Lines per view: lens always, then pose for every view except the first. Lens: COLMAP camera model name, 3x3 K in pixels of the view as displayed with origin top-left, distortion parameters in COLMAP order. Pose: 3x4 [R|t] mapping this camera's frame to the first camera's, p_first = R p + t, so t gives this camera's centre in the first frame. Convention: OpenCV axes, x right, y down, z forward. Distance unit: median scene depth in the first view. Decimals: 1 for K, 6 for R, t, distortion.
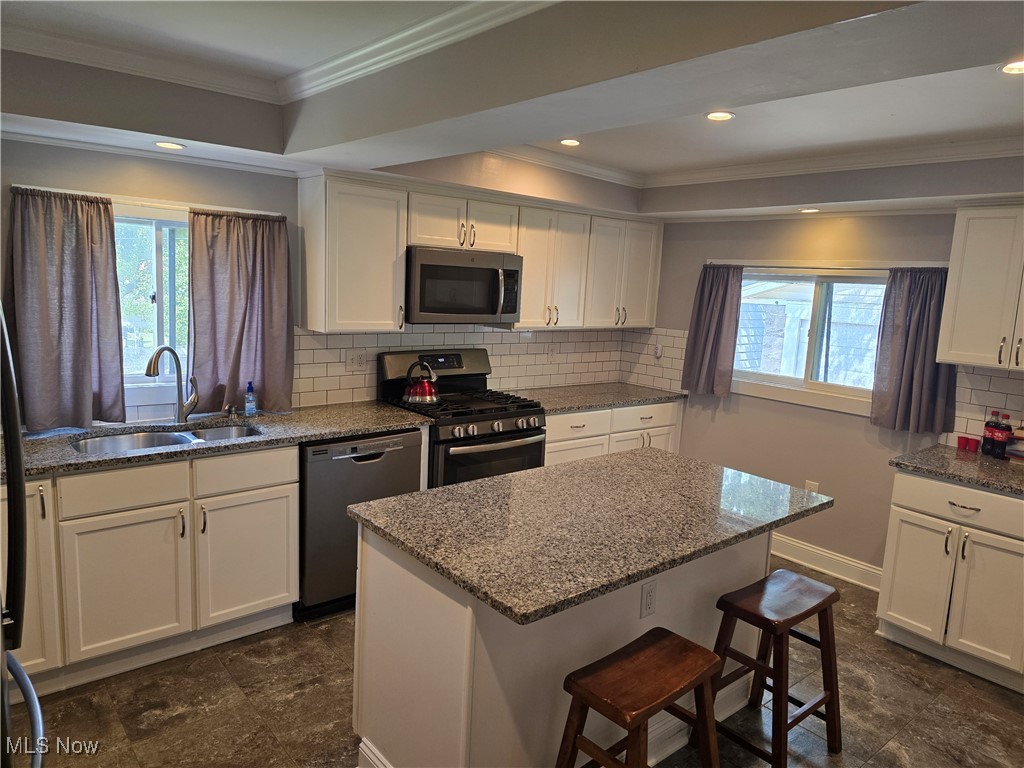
lens RADIAL K [[685.9, 0, 520.0], [0, 685.9, 379.6], [0, 0, 1]] dist [0.056442, -0.059627]
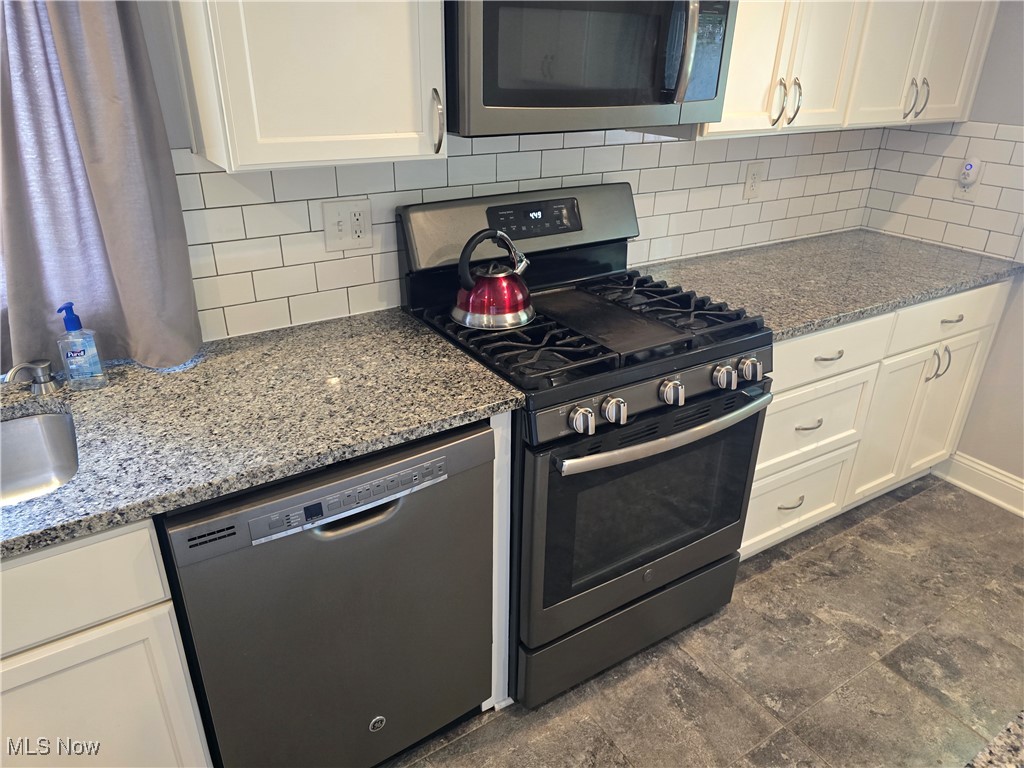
lens RADIAL K [[685.9, 0, 504.7], [0, 685.9, 378.9], [0, 0, 1]] dist [0.056442, -0.059627]
pose [[0.990215, 0.027982, -0.136716, -0.085202], [0.012335, 0.958306, 0.285478, -0.067320], [0.139004, -0.284371, 0.948584, 0.646181]]
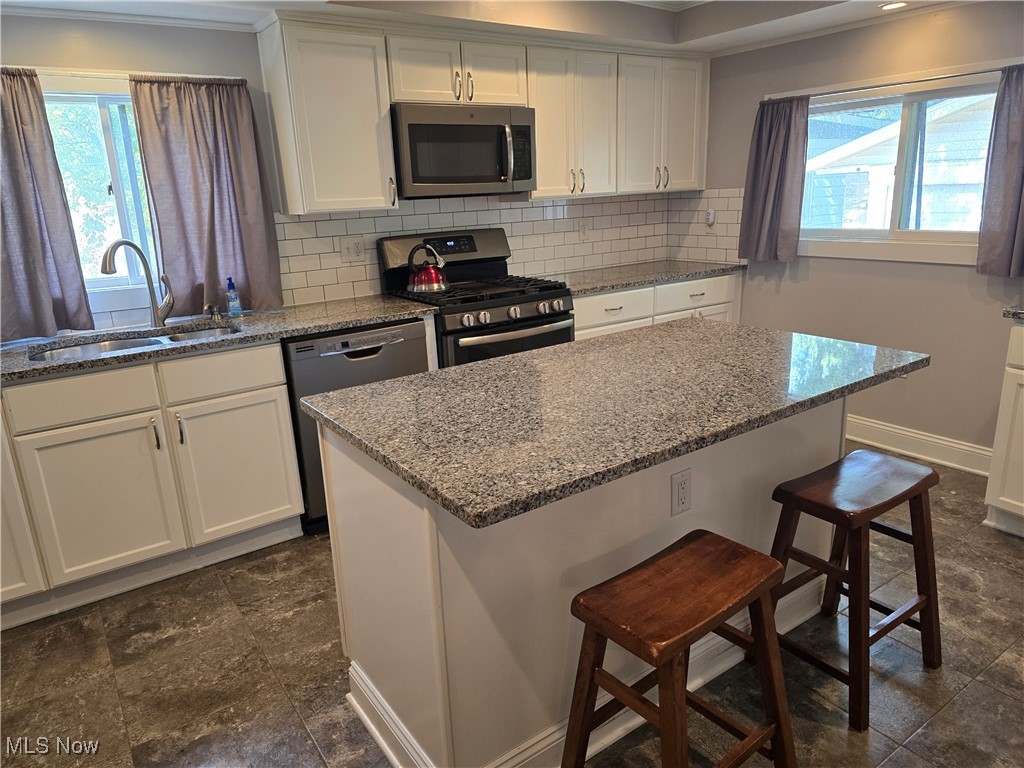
lens RADIAL K [[685.9, 0, 507.1], [0, 685.9, 378.7], [0, 0, 1]] dist [0.056442, -0.059627]
pose [[0.990726, -0.062447, -0.120673, 0.062876], [0.076656, 0.990175, 0.116946, 0.055643], [0.112185, -0.125112, 0.985780, 0.146896]]
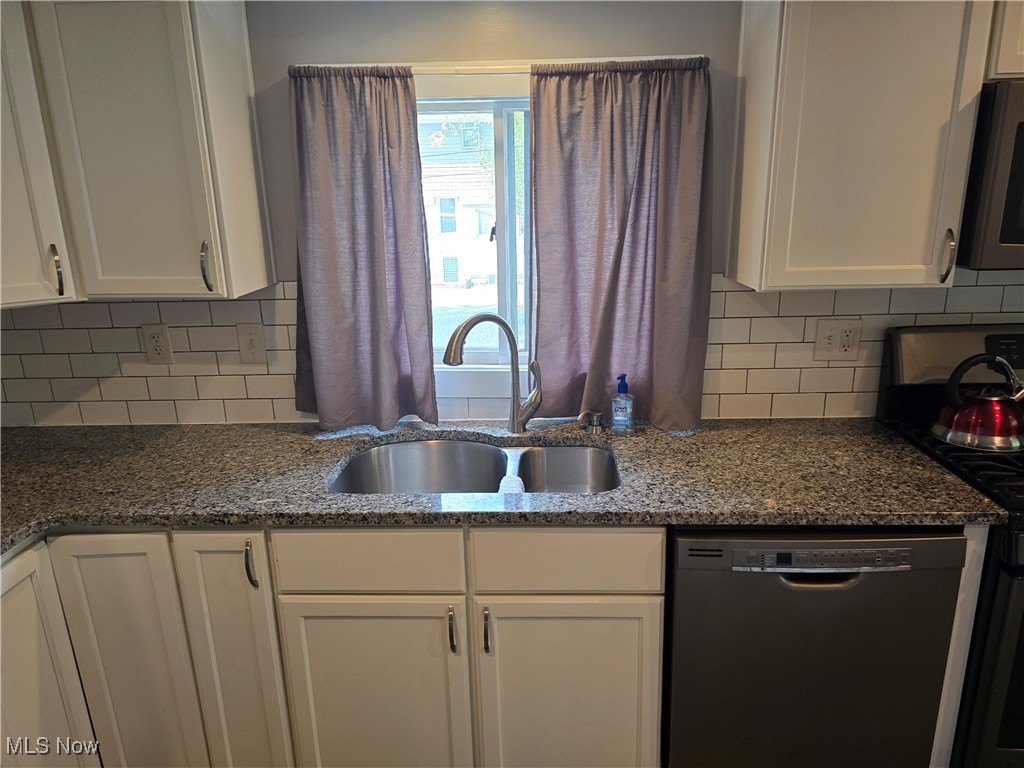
lens RADIAL K [[685.9, 0, 508.8], [0, 685.9, 383.9], [0, 0, 1]] dist [0.056442, -0.059627]
pose [[0.730157, 0.120633, -0.672547, -0.075820], [-0.041390, 0.990293, 0.132691, -0.061617], [0.682025, -0.069049, 0.728062, 0.522734]]
